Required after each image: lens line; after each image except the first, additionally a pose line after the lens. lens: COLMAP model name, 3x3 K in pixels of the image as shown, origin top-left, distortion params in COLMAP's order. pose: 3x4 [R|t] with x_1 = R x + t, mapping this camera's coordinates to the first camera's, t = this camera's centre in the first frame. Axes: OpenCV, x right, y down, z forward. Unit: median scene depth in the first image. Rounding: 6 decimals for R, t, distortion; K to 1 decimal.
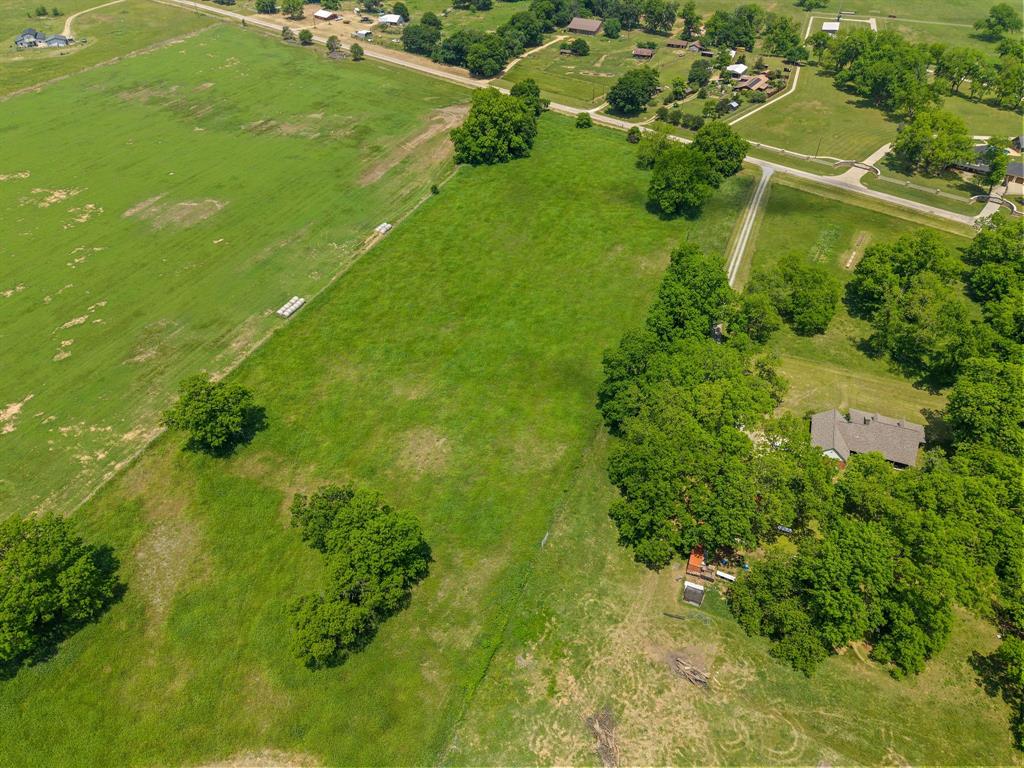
lens RADIAL K [[687.1, 0, 511.1], [0, 687.1, 384.0], [0, 0, 1]] dist [0.004468, -0.001317]
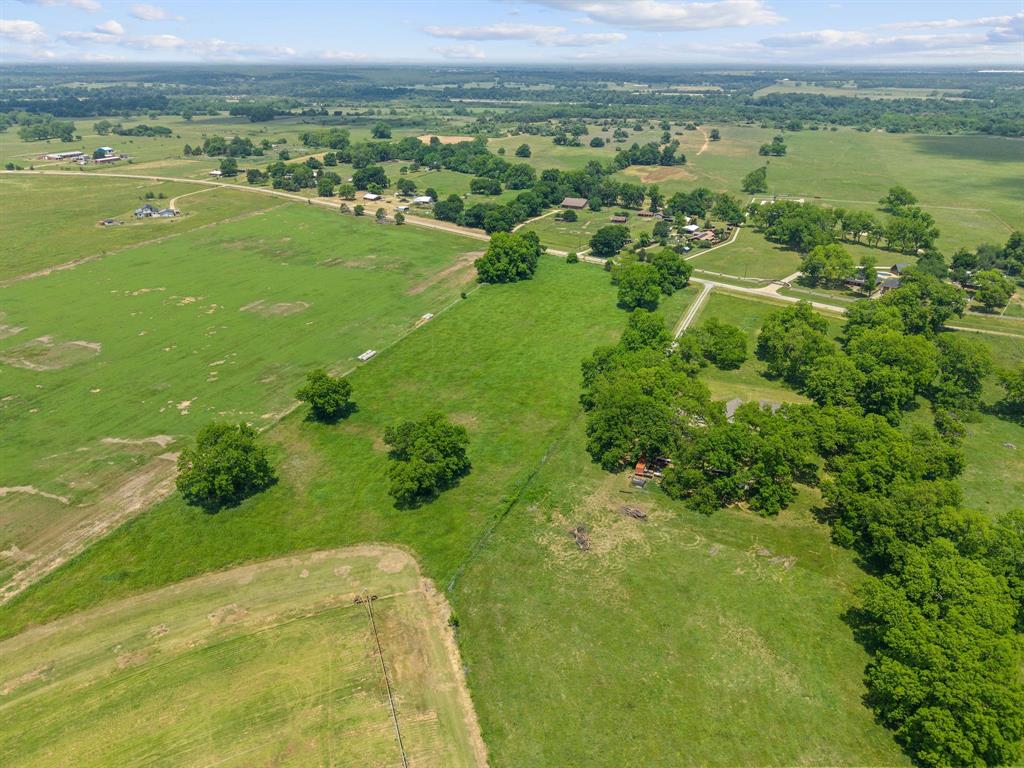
lens RADIAL K [[695.7, 0, 512.0], [0, 695.7, 384.0], [0, 0, 1]] dist [0.031790, -0.036807]
pose [[0.999989, -0.002376, -0.003944, -0.008334], [0.001270, 0.965654, -0.259829, 0.231126], [0.004426, 0.259822, 0.965647, -0.275426]]
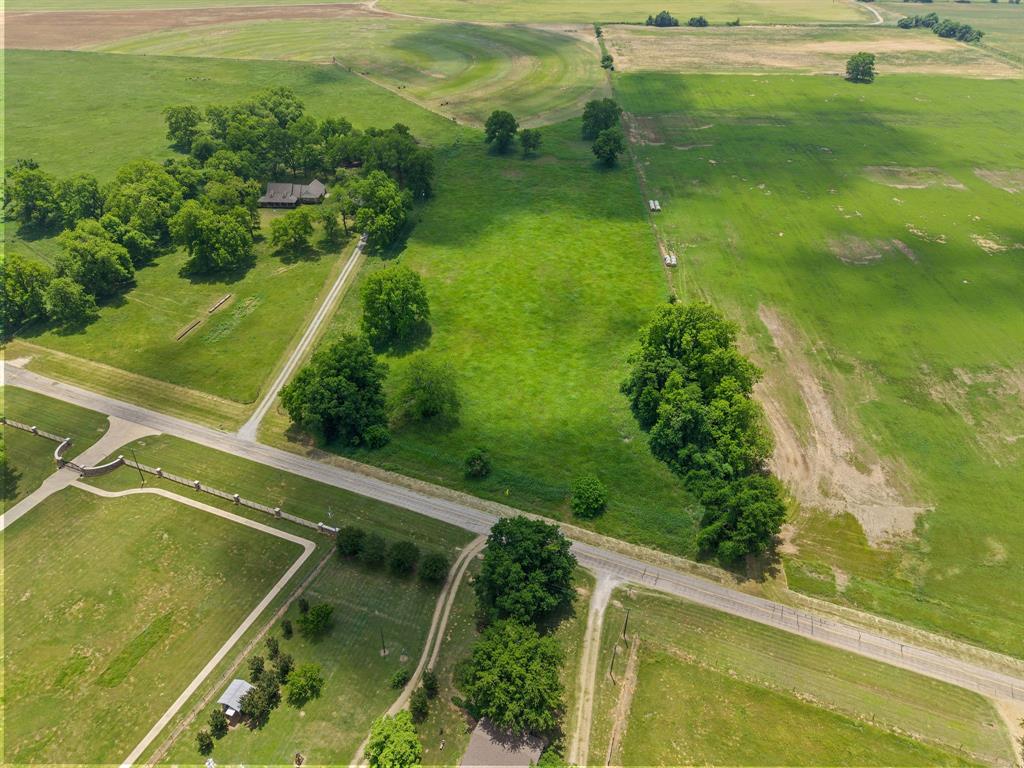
lens RADIAL K [[687.1, 0, 511.1], [0, 687.1, 384.0], [0, 0, 1]] dist [0.004468, -0.001317]
pose [[-0.946513, 0.178177, -0.269010, 0.307700], [-0.218246, 0.260545, 0.940471, -0.947065], [0.237659, 0.948878, -0.207723, 1.139587]]
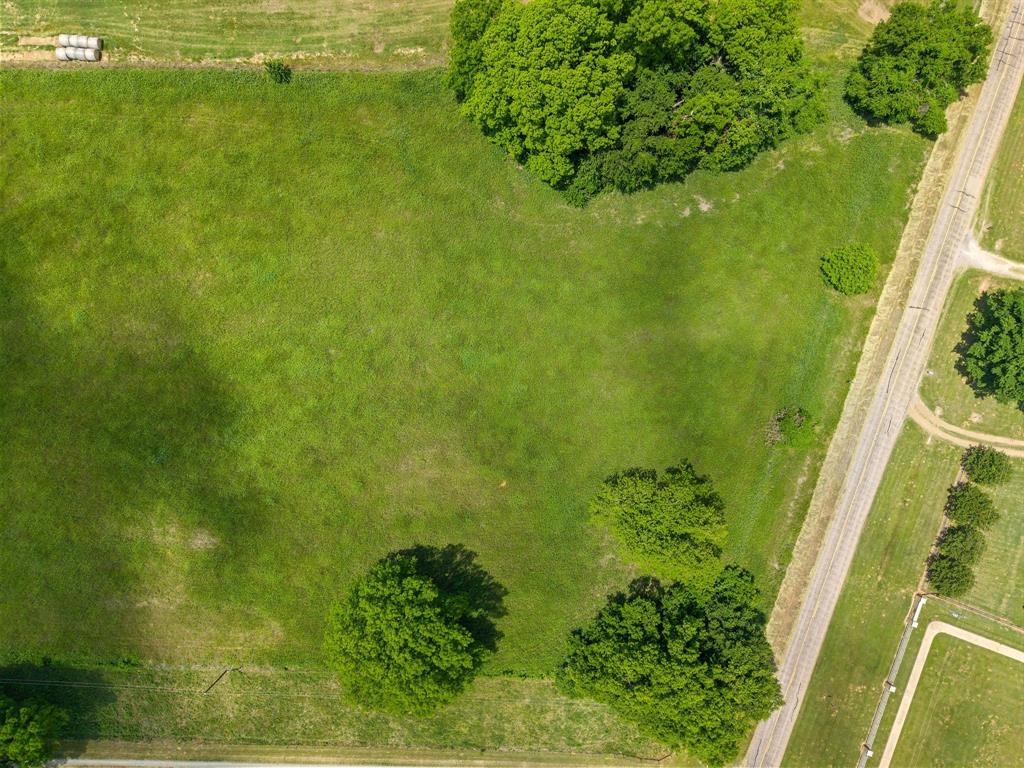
lens RADIAL K [[695.7, 0, 512.0], [0, 695.7, 384.0], [0, 0, 1]] dist [0.031790, -0.036807]
pose [[0.365749, 0.930696, 0.005717, 0.108258], [-0.602303, 0.232004, 0.763810, -0.602467], [0.709548, -0.282806, 0.645416, 0.714508]]
